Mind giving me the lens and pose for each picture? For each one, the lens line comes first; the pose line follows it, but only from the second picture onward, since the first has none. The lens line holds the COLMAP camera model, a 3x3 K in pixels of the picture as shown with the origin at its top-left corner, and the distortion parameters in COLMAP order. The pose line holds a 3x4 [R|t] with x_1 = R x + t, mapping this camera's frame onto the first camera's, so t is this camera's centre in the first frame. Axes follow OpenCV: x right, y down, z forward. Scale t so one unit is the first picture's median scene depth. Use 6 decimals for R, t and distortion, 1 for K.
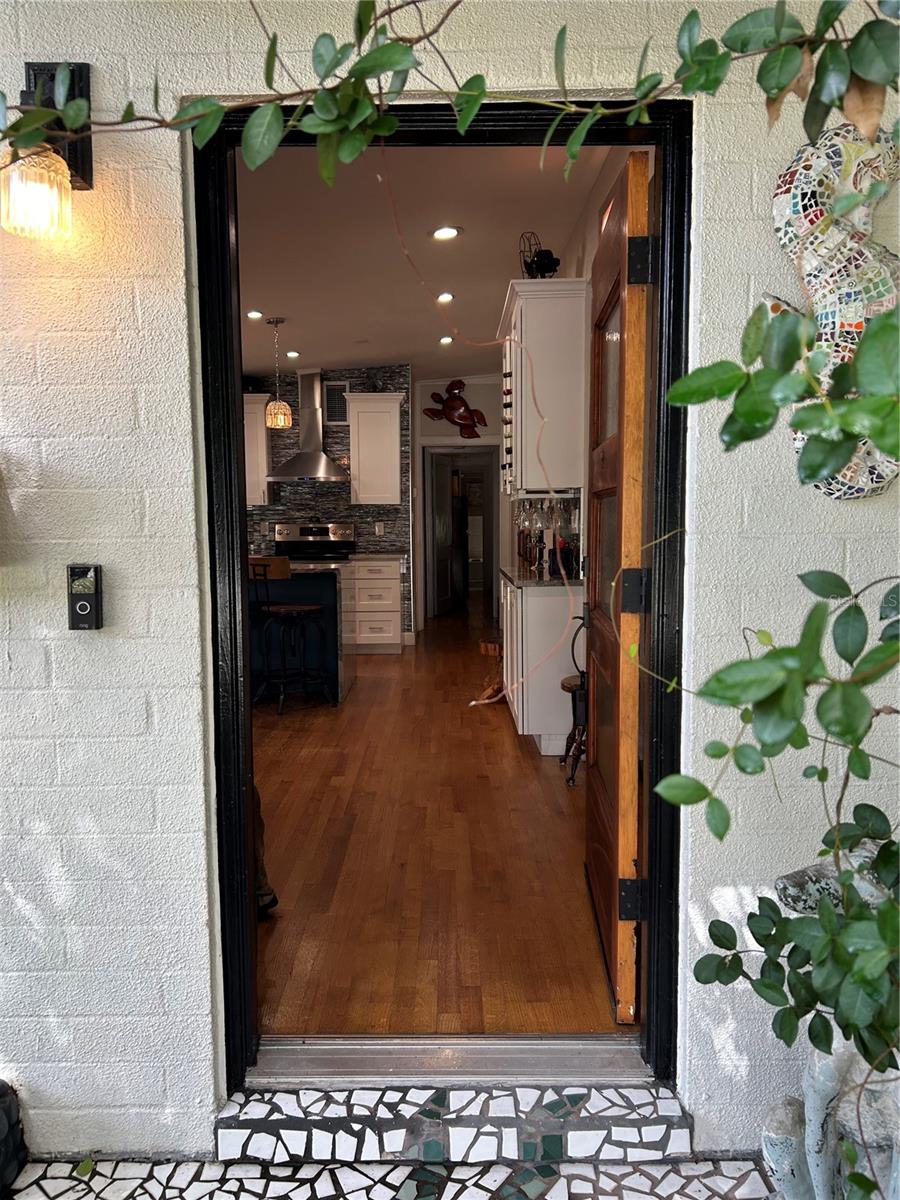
lens RADIAL K [[894.9, 0, 446.7], [0, 894.9, 620.7], [0, 0, 1]] dist [0.048632, -0.042525]
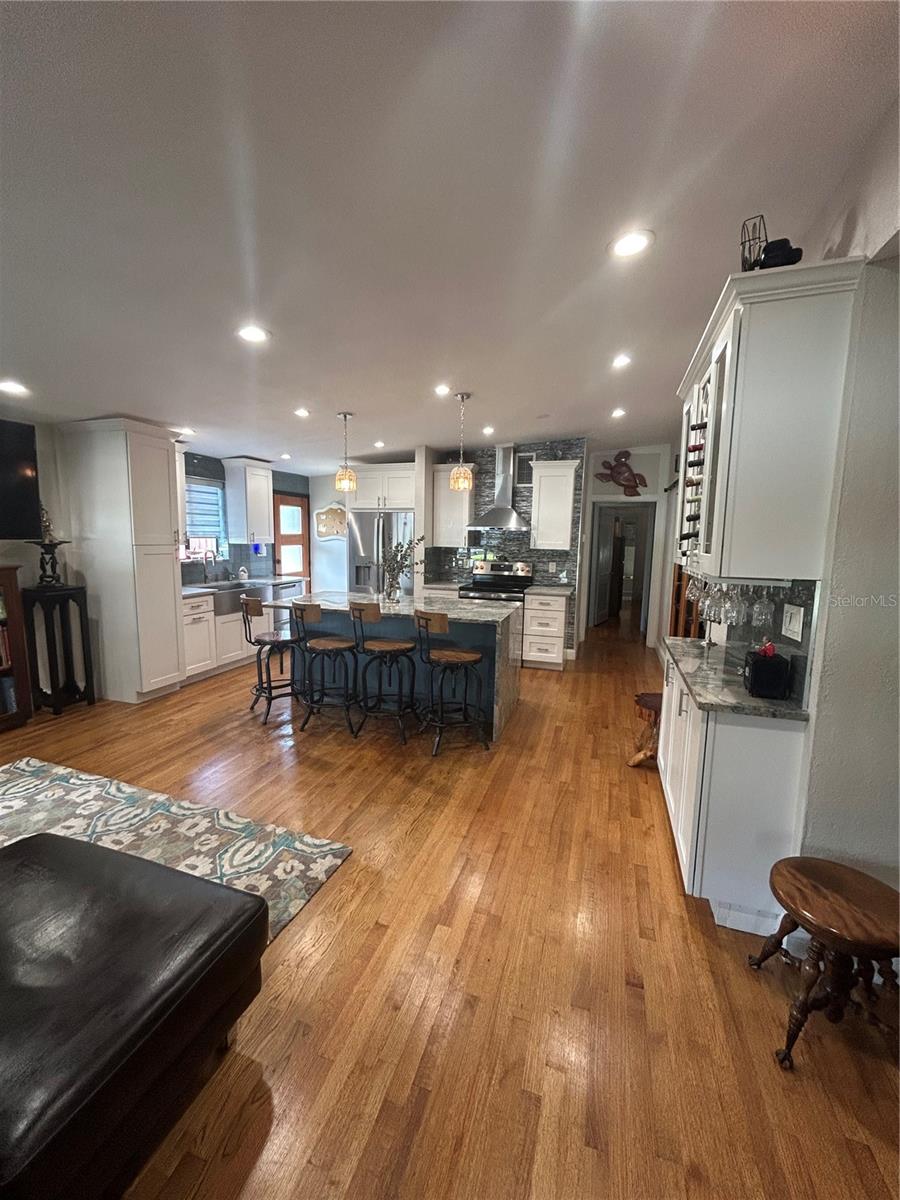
lens RADIAL K [[484.7, 0, 451.2], [0, 484.7, 598.6], [0, 0, 1]] dist [-0.001782, 0.000708]
pose [[0.951384, 0.065793, -0.300899, -0.001669], [-0.061258, 0.997821, 0.024491, -0.067377], [0.301855, -0.004868, 0.953341, 0.300693]]
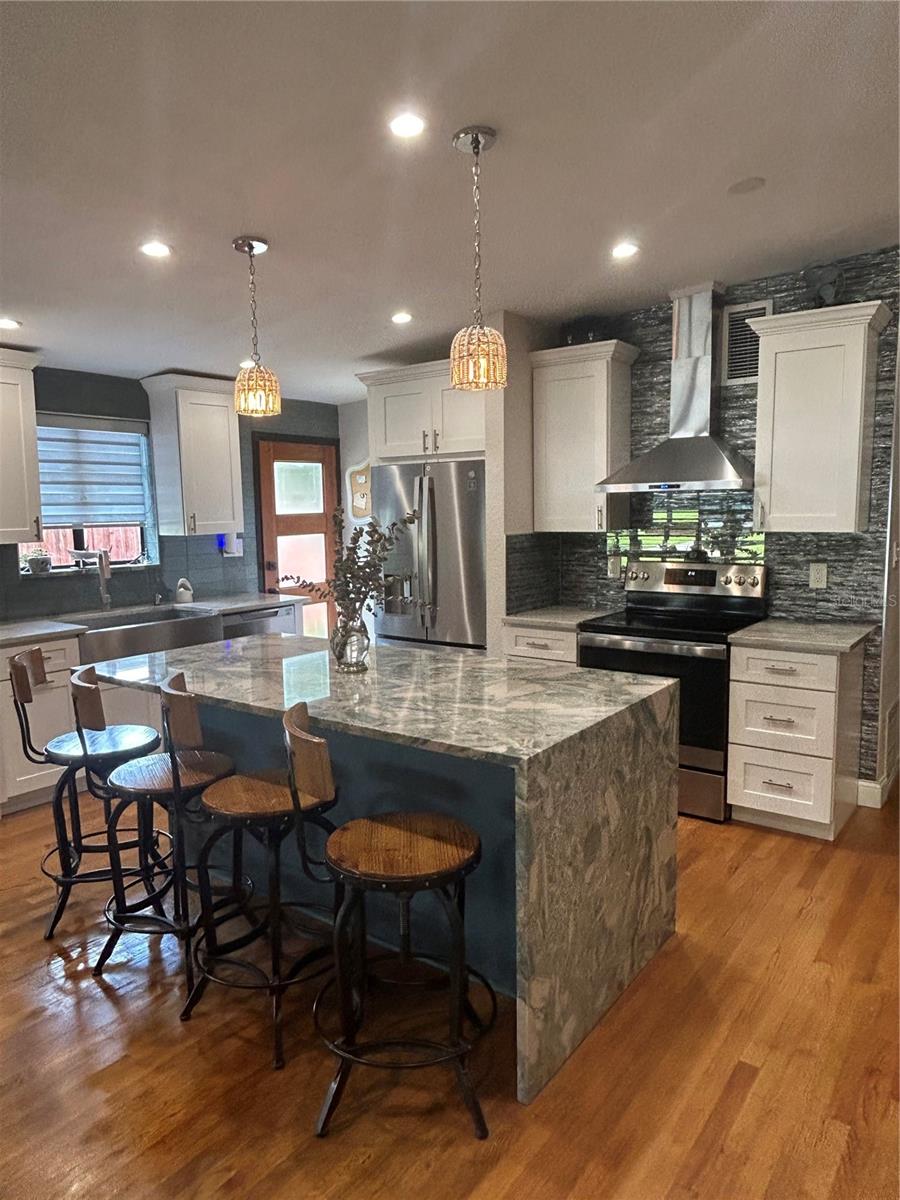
lens RADIAL K [[795.5, 0, 450.1], [0, 795.5, 604.7], [0, 0, 1]] dist [0.001994, -0.002014]
pose [[0.801207, 0.067689, -0.594546, 0.030349], [-0.058590, 0.997681, 0.034630, -0.091095], [0.595511, 0.007089, 0.803316, 0.508392]]
